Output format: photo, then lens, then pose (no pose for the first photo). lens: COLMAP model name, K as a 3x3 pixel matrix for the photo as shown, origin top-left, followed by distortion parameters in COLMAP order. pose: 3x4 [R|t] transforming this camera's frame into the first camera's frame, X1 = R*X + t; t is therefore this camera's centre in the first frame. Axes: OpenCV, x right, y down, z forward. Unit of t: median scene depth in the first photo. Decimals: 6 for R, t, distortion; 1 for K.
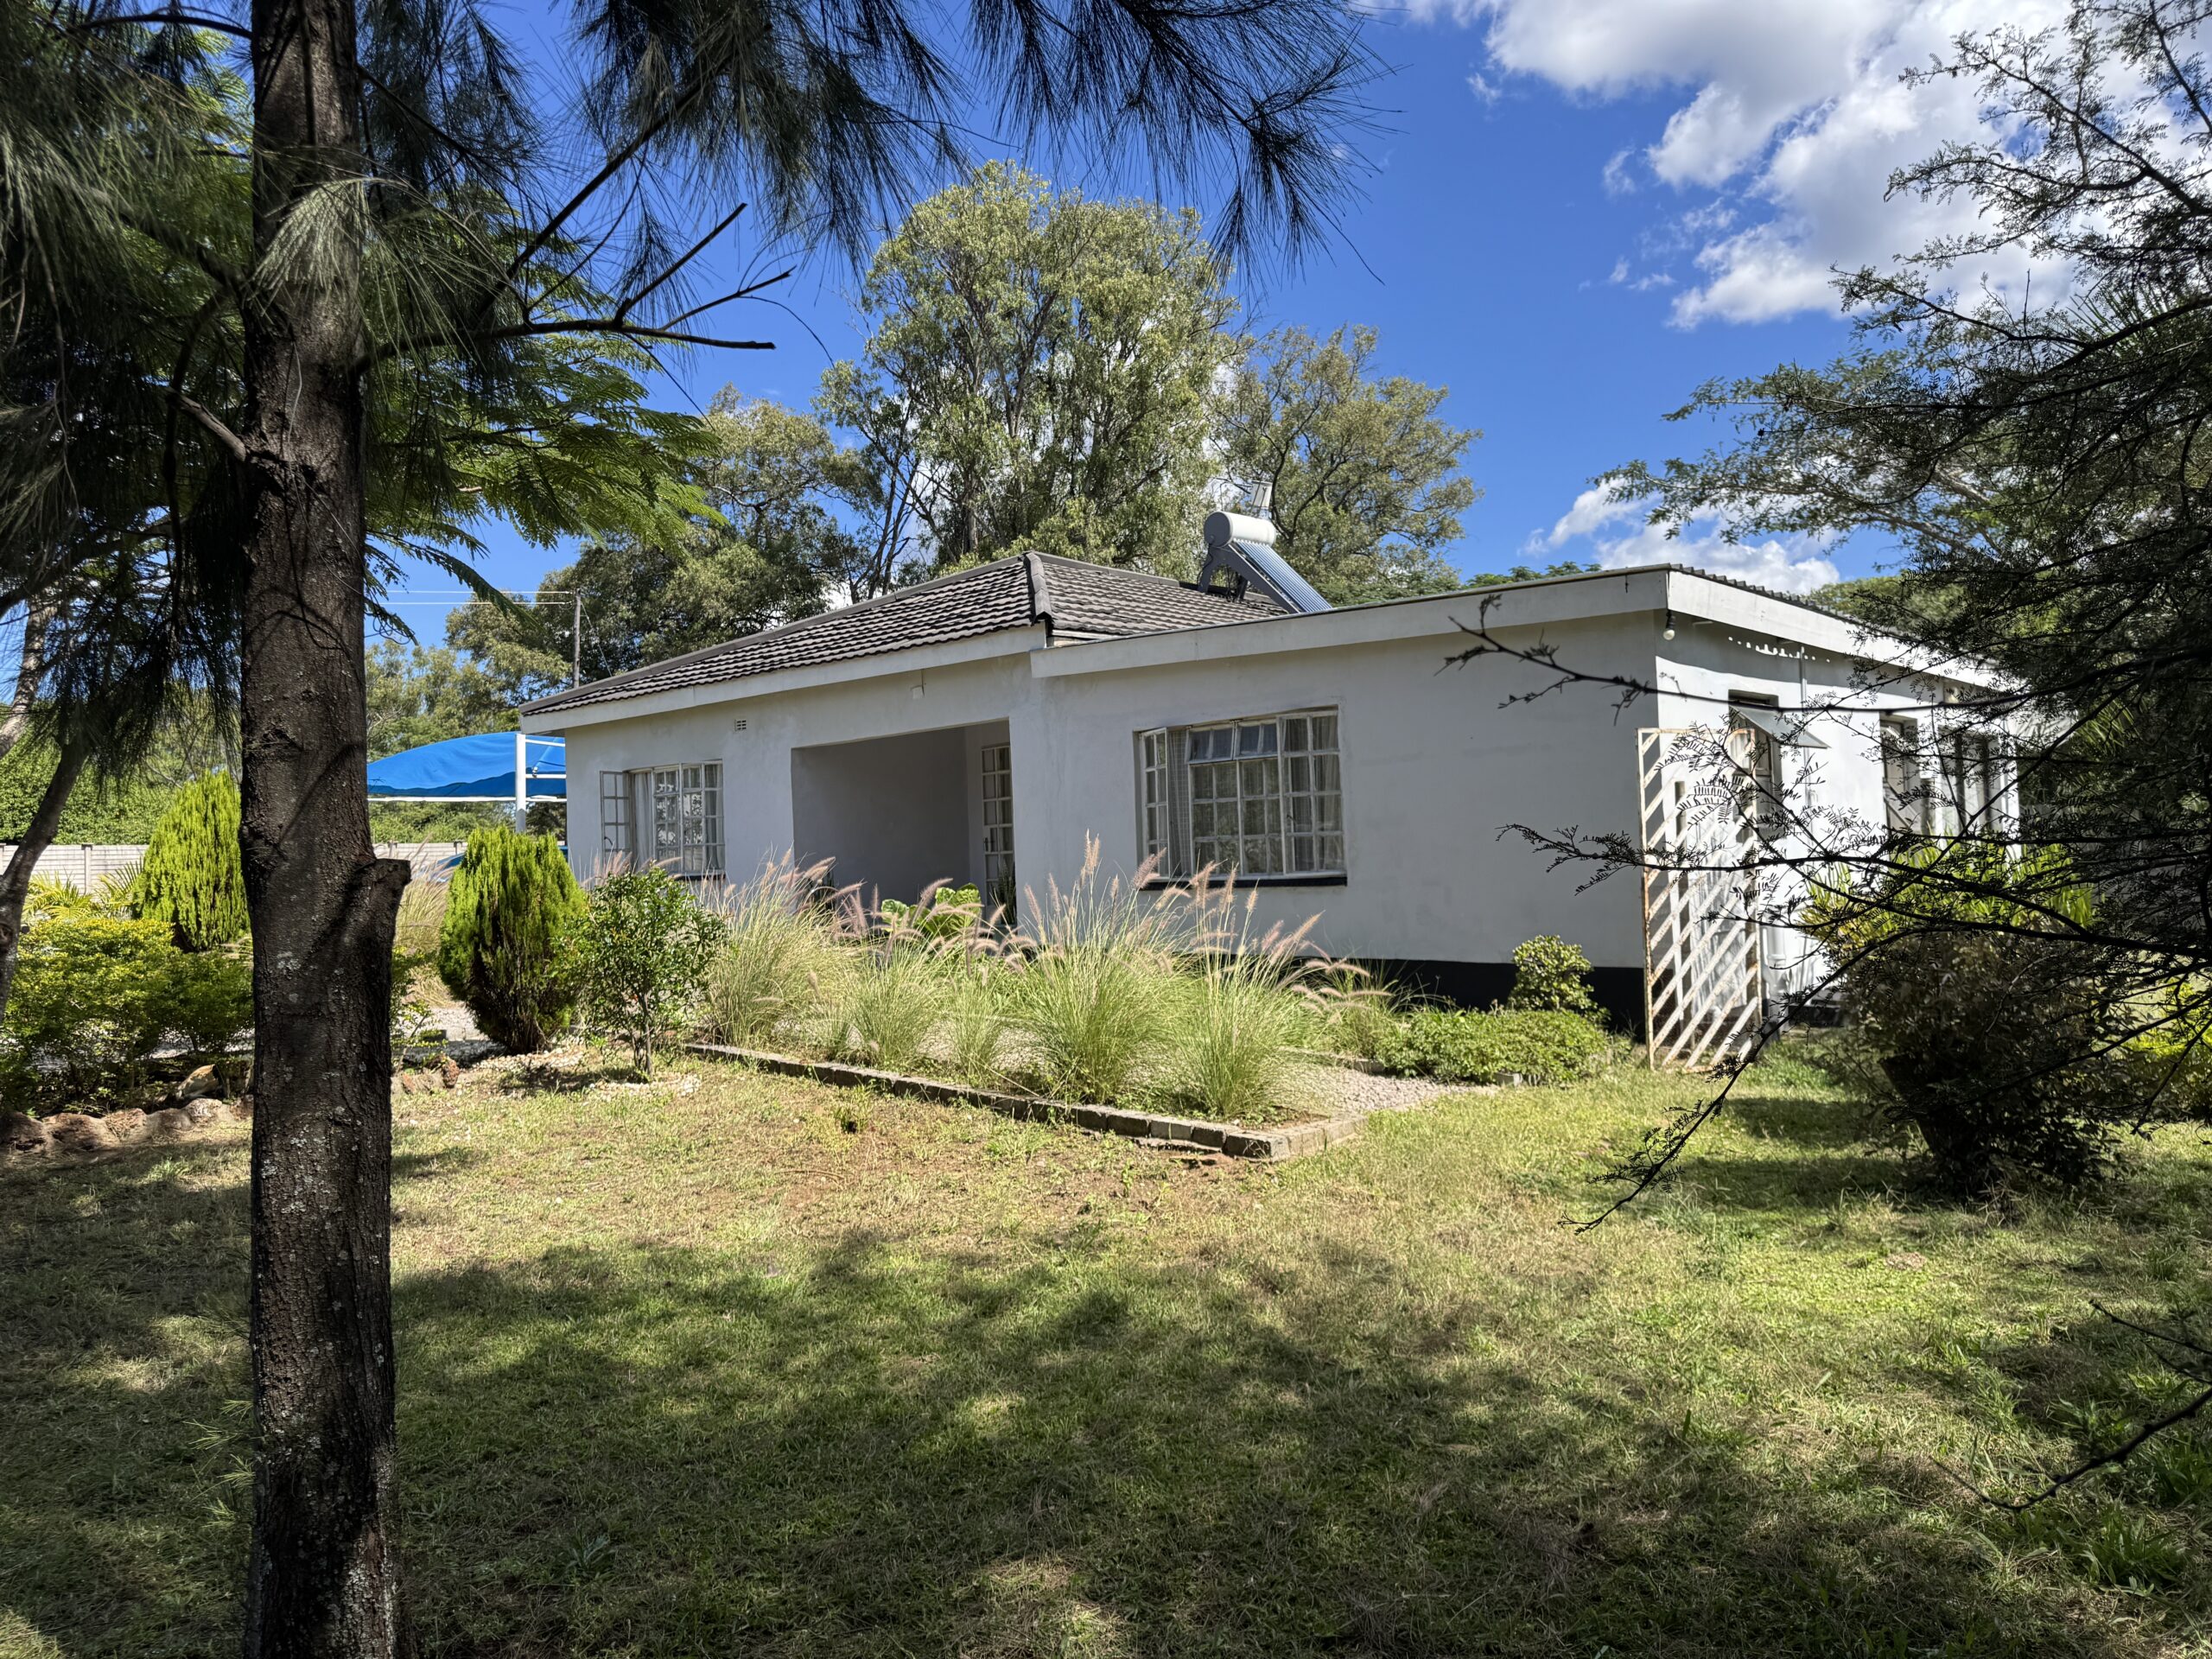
lens RADIAL K [[1543.5, 0, 1097.9], [0, 1543.5, 821.9], [0, 0, 1]] dist [0.185516, -0.336410]
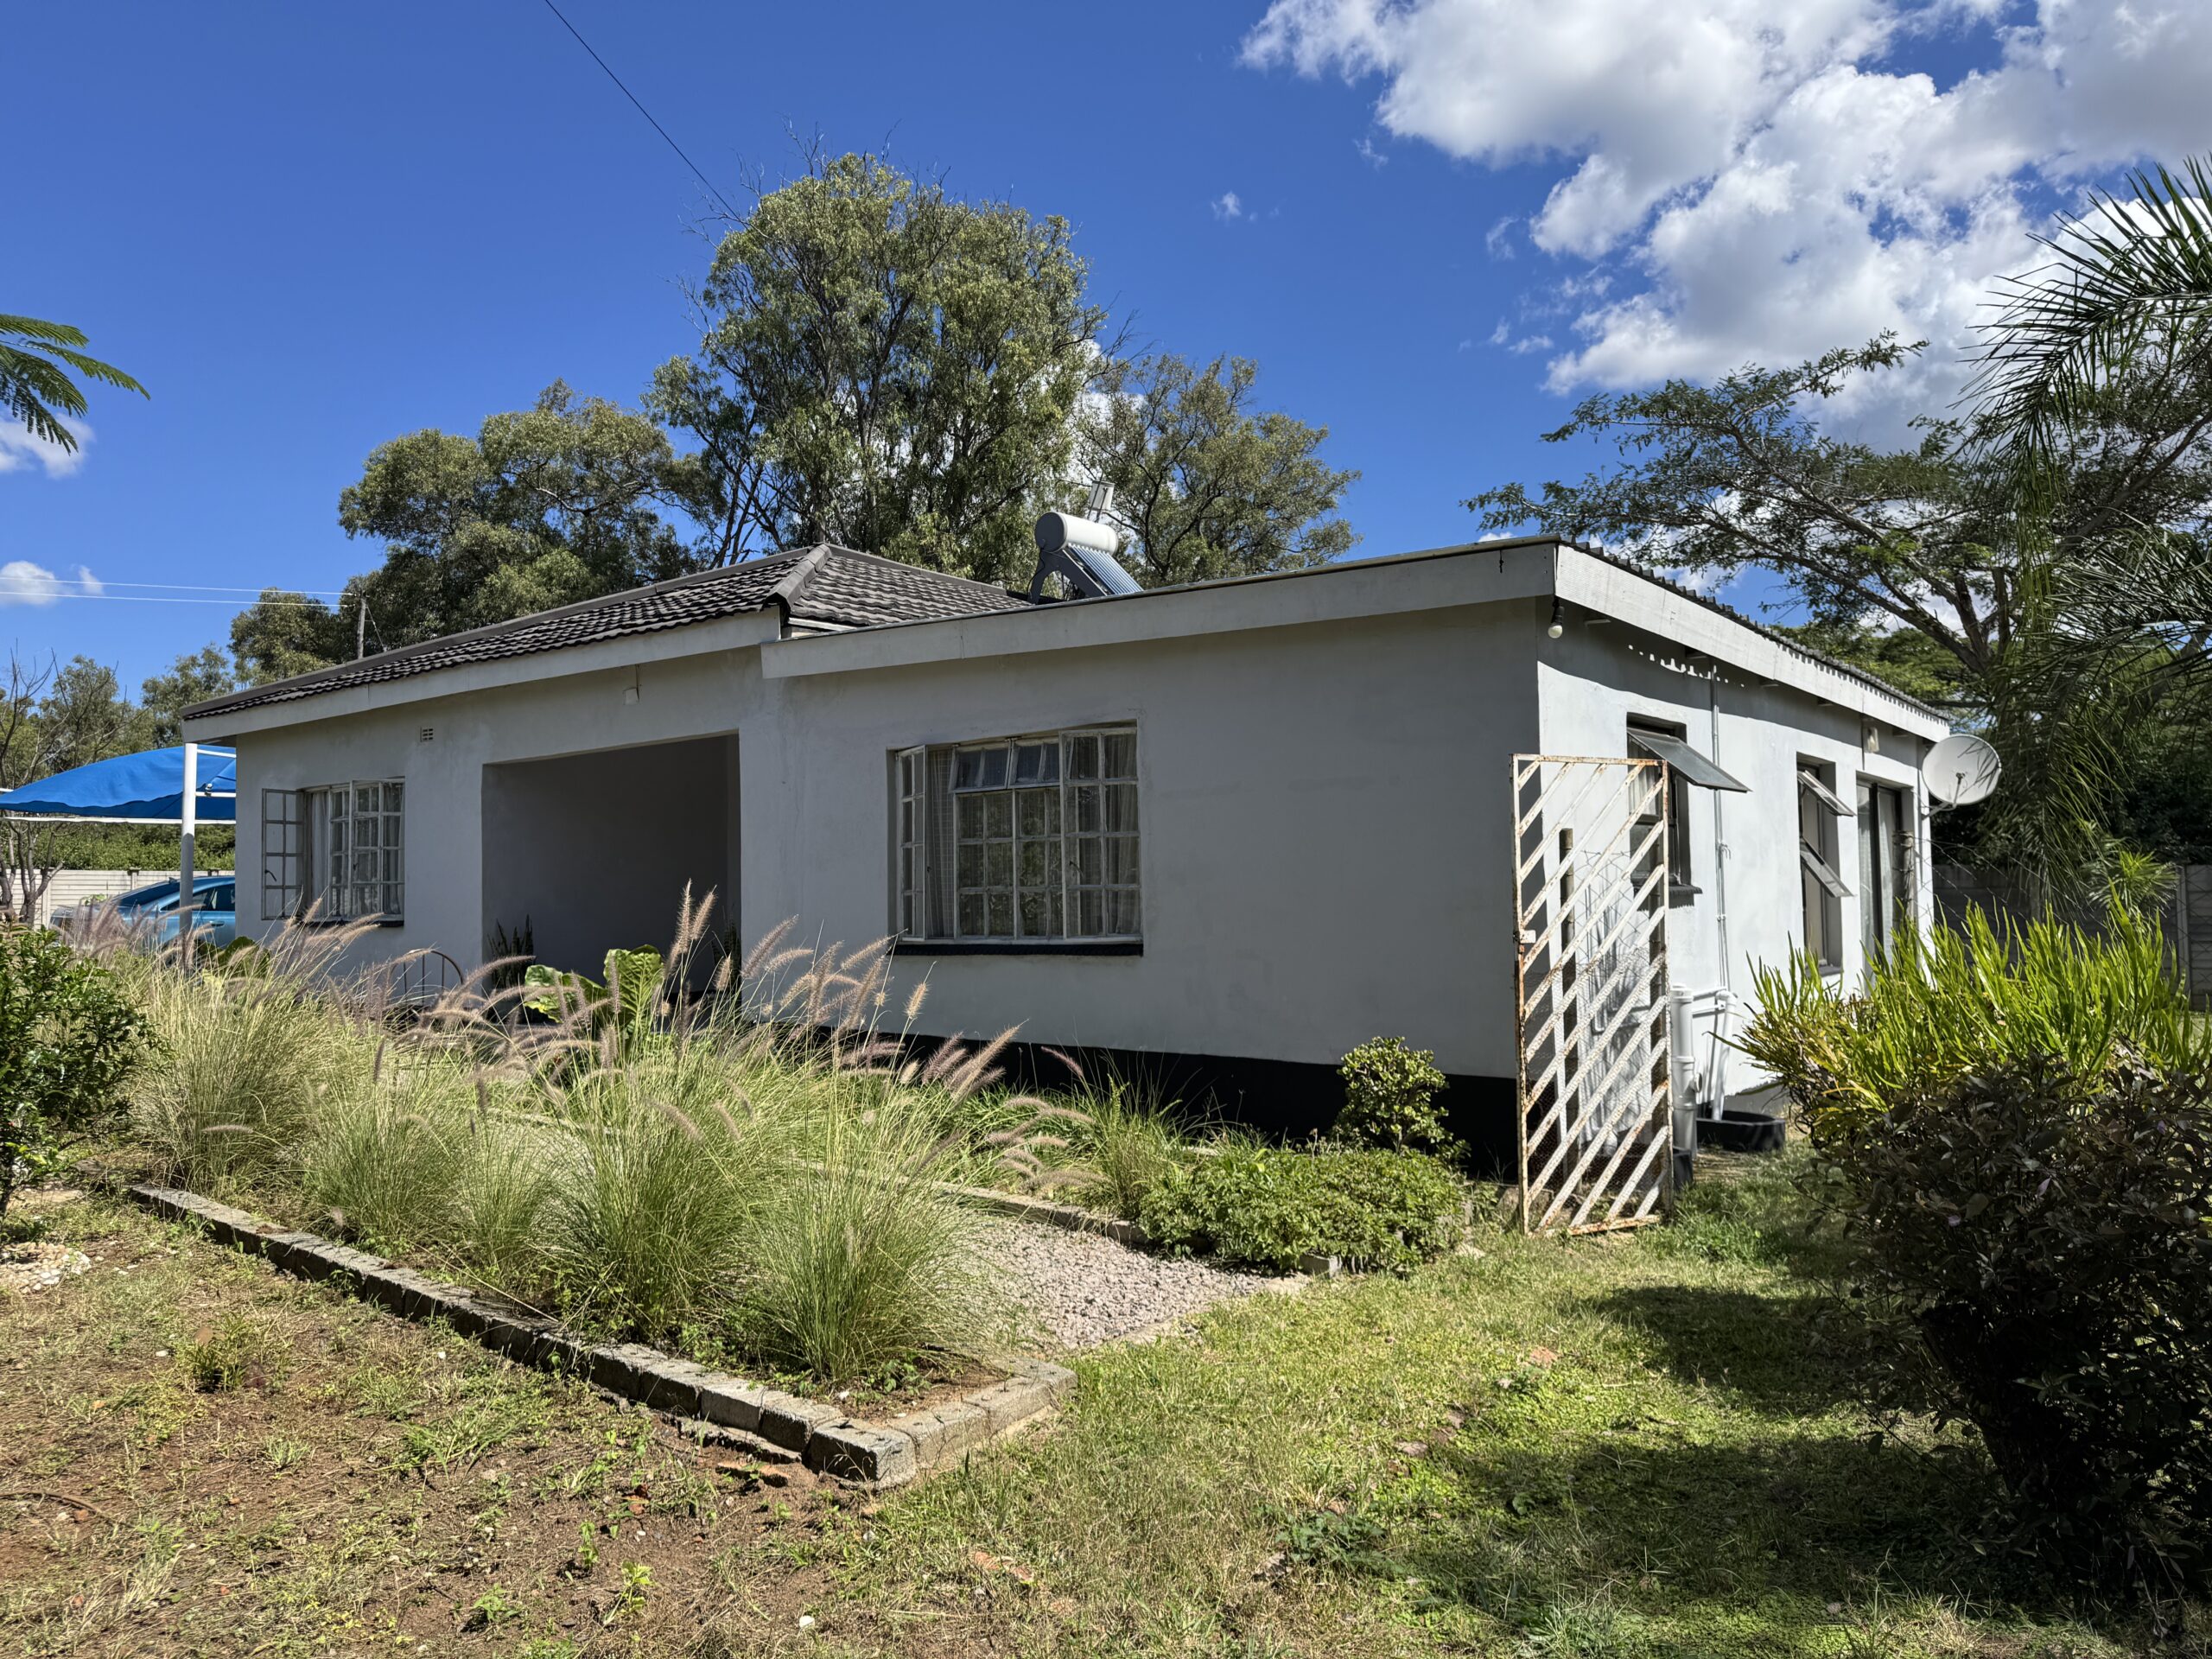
lens RADIAL K [[1549.0, 0, 1106.0], [0, 1549.0, 829.5], [0, 0, 1]] dist [0.175172, -0.254397]
pose [[0.996590, 0.022213, 0.079468, 0.042031], [-0.020563, 0.999557, -0.021522, -0.002302], [-0.079911, 0.019814, 0.996605, 0.124037]]
